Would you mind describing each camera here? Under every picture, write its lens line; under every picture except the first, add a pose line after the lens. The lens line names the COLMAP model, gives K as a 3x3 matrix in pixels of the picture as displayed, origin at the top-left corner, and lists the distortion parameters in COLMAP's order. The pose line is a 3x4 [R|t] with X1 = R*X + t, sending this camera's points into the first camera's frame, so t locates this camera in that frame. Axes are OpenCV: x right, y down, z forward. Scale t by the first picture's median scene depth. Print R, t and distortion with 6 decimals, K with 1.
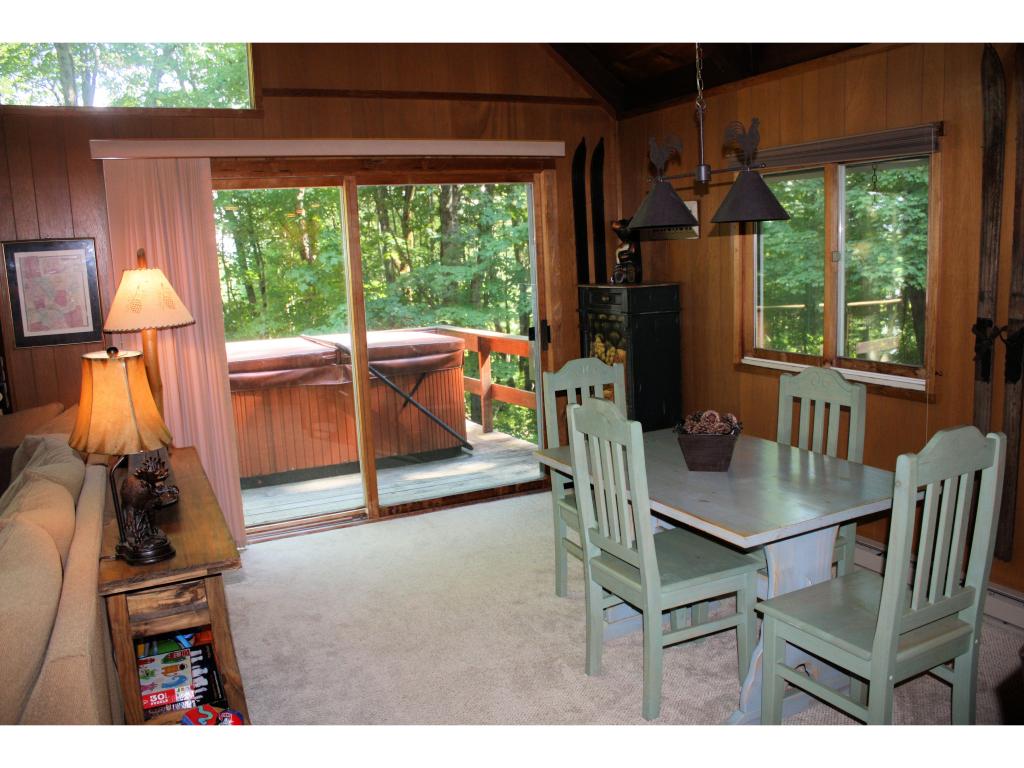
lens RADIAL K [[859.8, 0, 504.3], [0, 859.8, 380.4], [0, 0, 1]] dist [-0.162752, 0.144259]
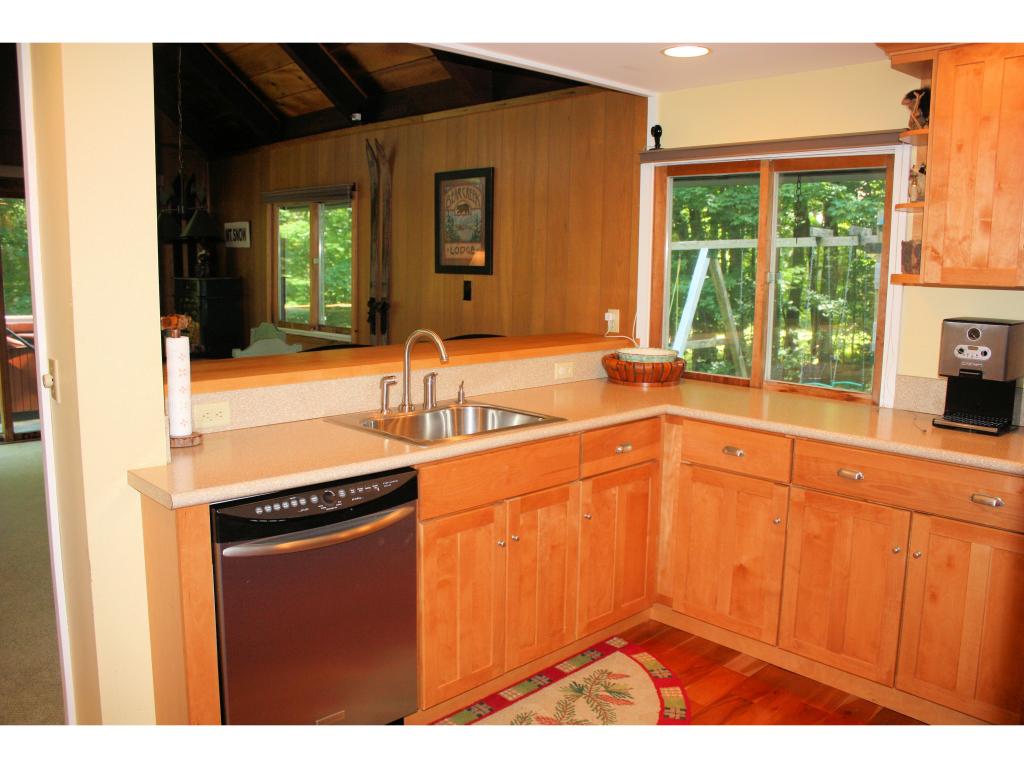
lens RADIAL K [[859.8, 0, 512.9], [0, 859.8, 379.6], [0, 0, 1]] dist [-0.162752, 0.144259]
pose [[0.948954, 0.012527, 0.315166, 0.240917], [-0.006869, 0.999795, -0.019059, 0.102864], [-0.315340, 0.015922, 0.948845, -0.627523]]
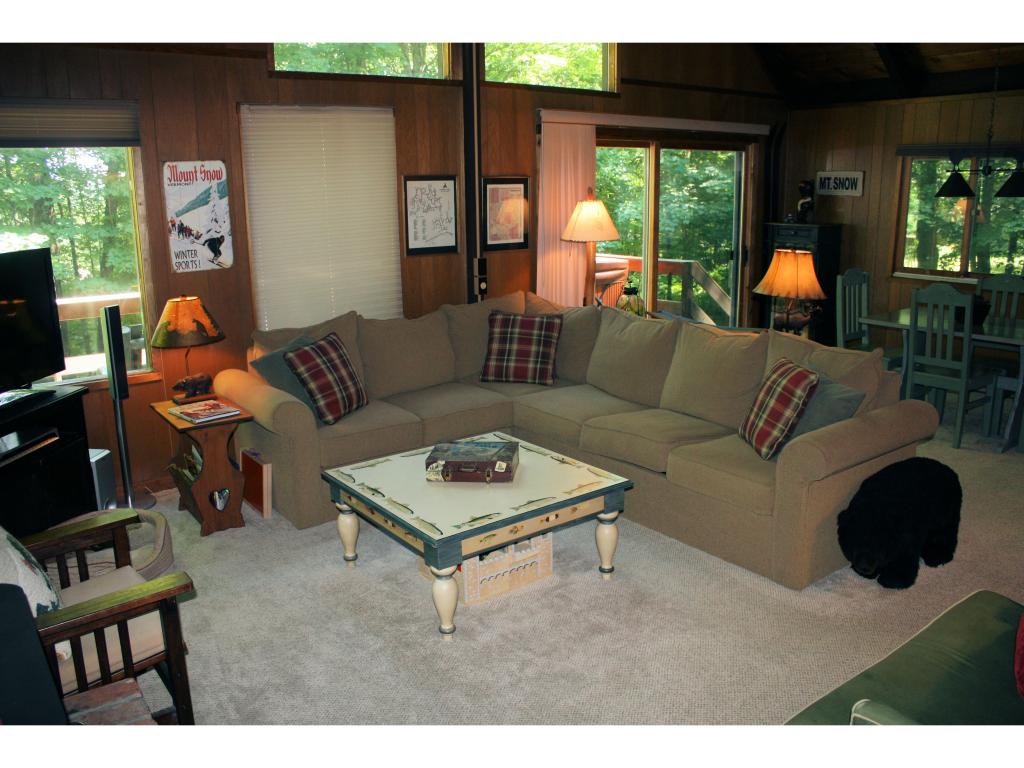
lens RADIAL K [[859.8, 0, 503.9], [0, 859.8, 378.1], [0, 0, 1]] dist [-0.162752, 0.144259]
pose [[0.979691, -0.009429, 0.200293, -0.854154], [-0.003826, 0.997833, 0.065687, 0.079571], [-0.200479, -0.065119, 0.977532, -0.451971]]
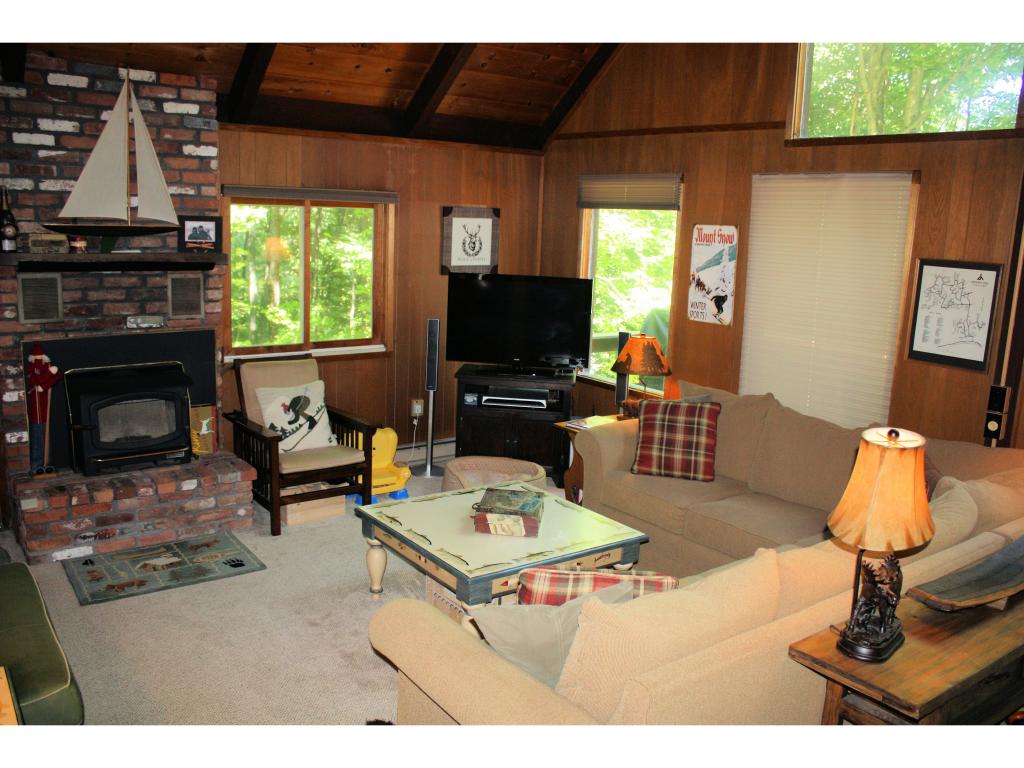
lens RADIAL K [[859.8, 0, 509.1], [0, 859.8, 375.9], [0, 0, 1]] dist [-0.162752, 0.144259]
pose [[0.185963, 0.235757, -0.953853, 0.195669], [-0.202199, 0.959191, 0.197656, -0.111412], [0.961526, 0.156112, 0.226044, 0.210590]]
